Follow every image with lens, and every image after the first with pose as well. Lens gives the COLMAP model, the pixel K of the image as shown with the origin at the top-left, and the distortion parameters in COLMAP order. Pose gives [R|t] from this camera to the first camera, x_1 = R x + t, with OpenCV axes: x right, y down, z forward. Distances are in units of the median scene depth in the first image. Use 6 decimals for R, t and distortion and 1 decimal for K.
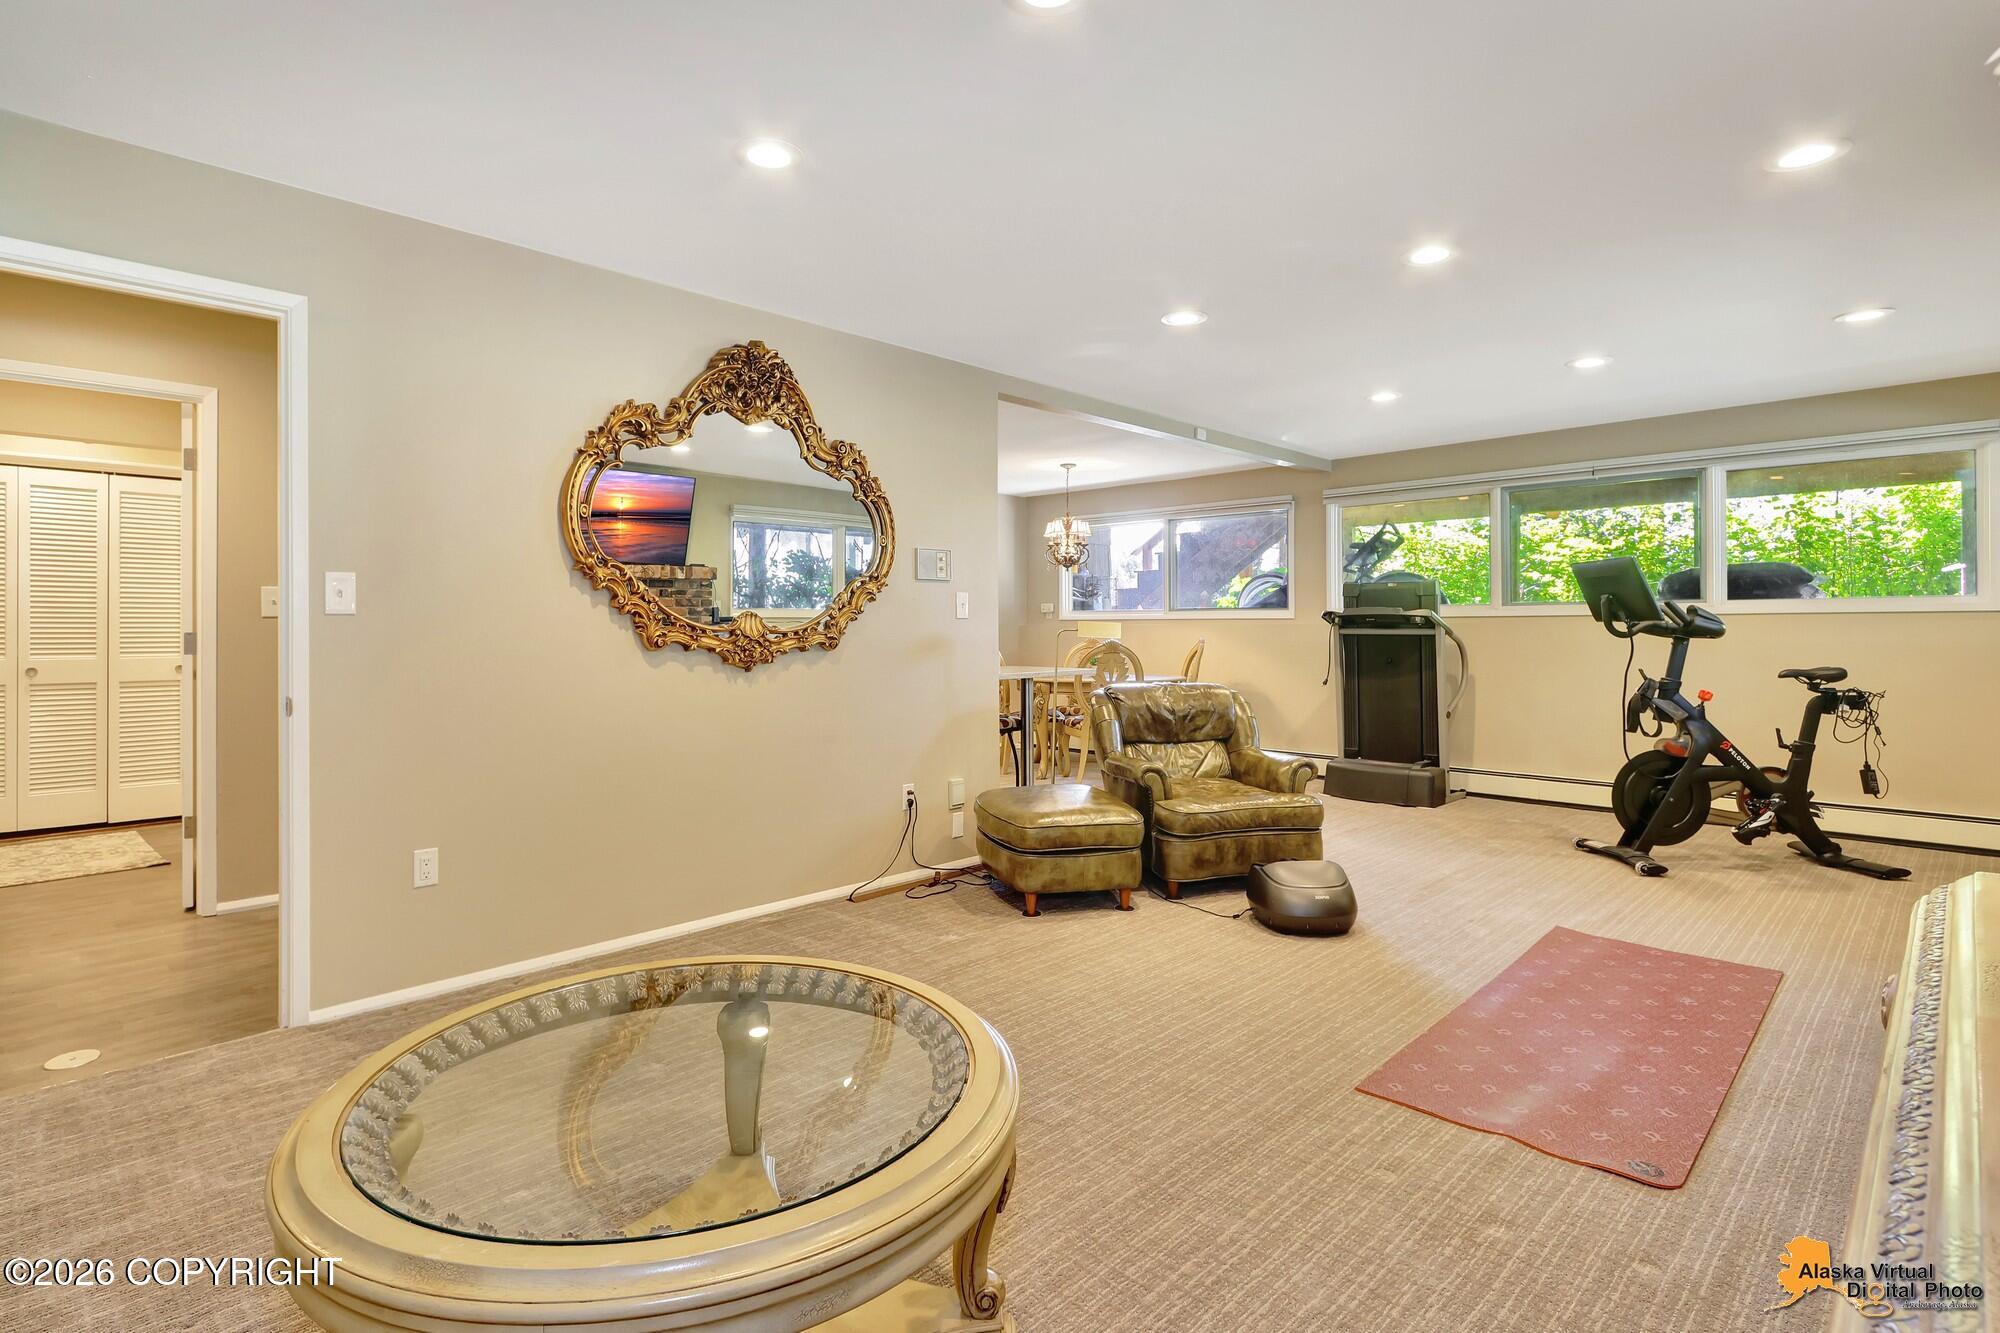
lens RADIAL K [[953.8, 0, 999.9], [0, 953.8, 669.5], [0, 0, 1]] dist [-0.000583, -0.000554]
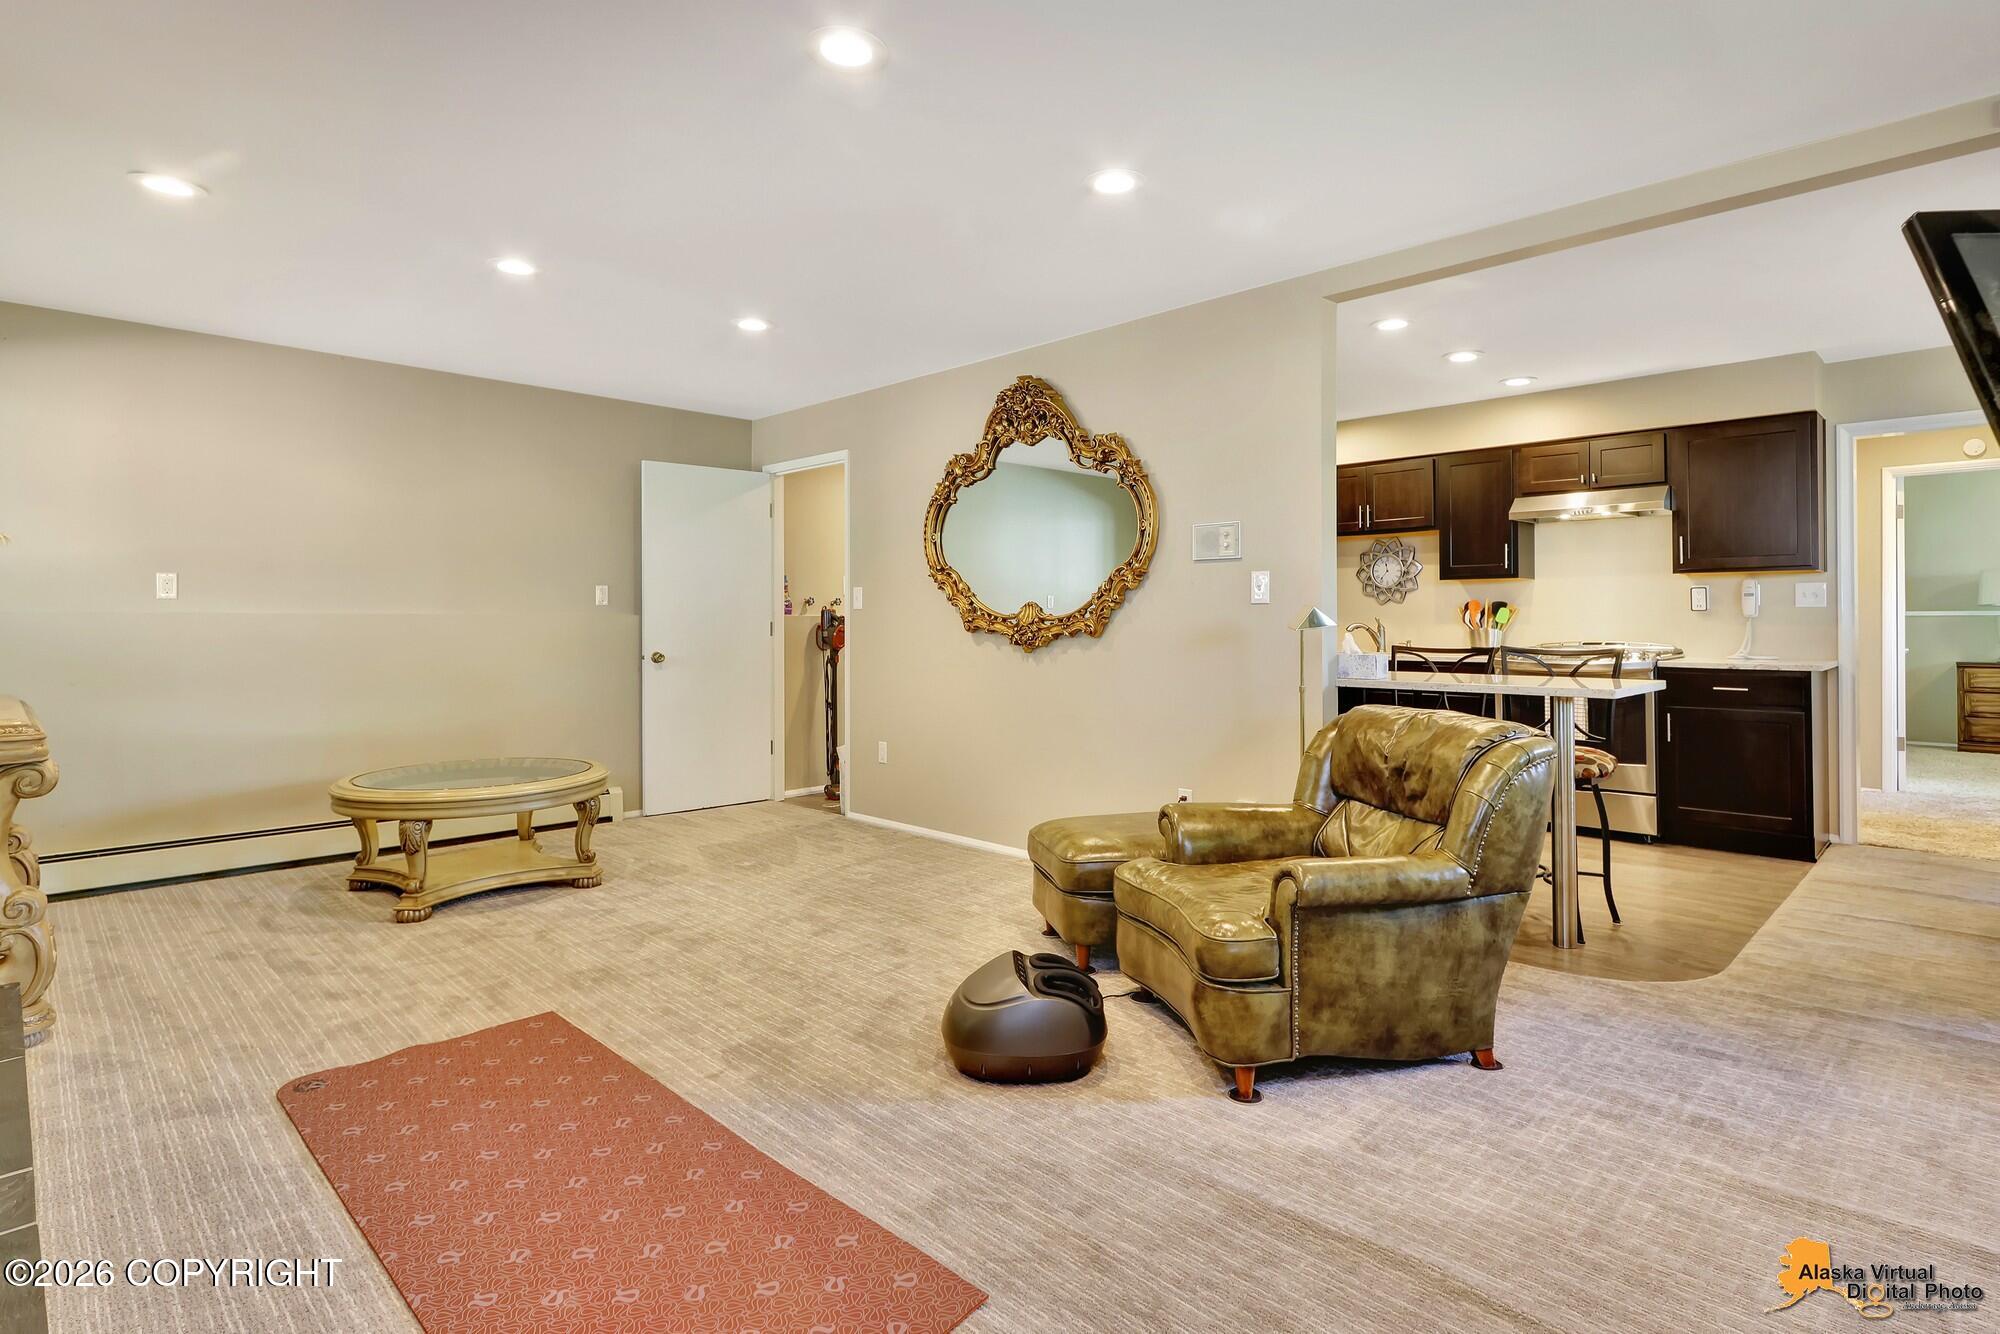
lens RADIAL K [[1020.1, 0, 1008.1], [0, 1020.1, 619.9], [0, 0, 1]] dist [-0.001348, -0.000432]
pose [[0.007192, 0.002483, -0.999971, 0.948053], [-0.036449, 0.999333, 0.002220, -0.038001], [0.999310, 0.036432, 0.007277, 0.904731]]
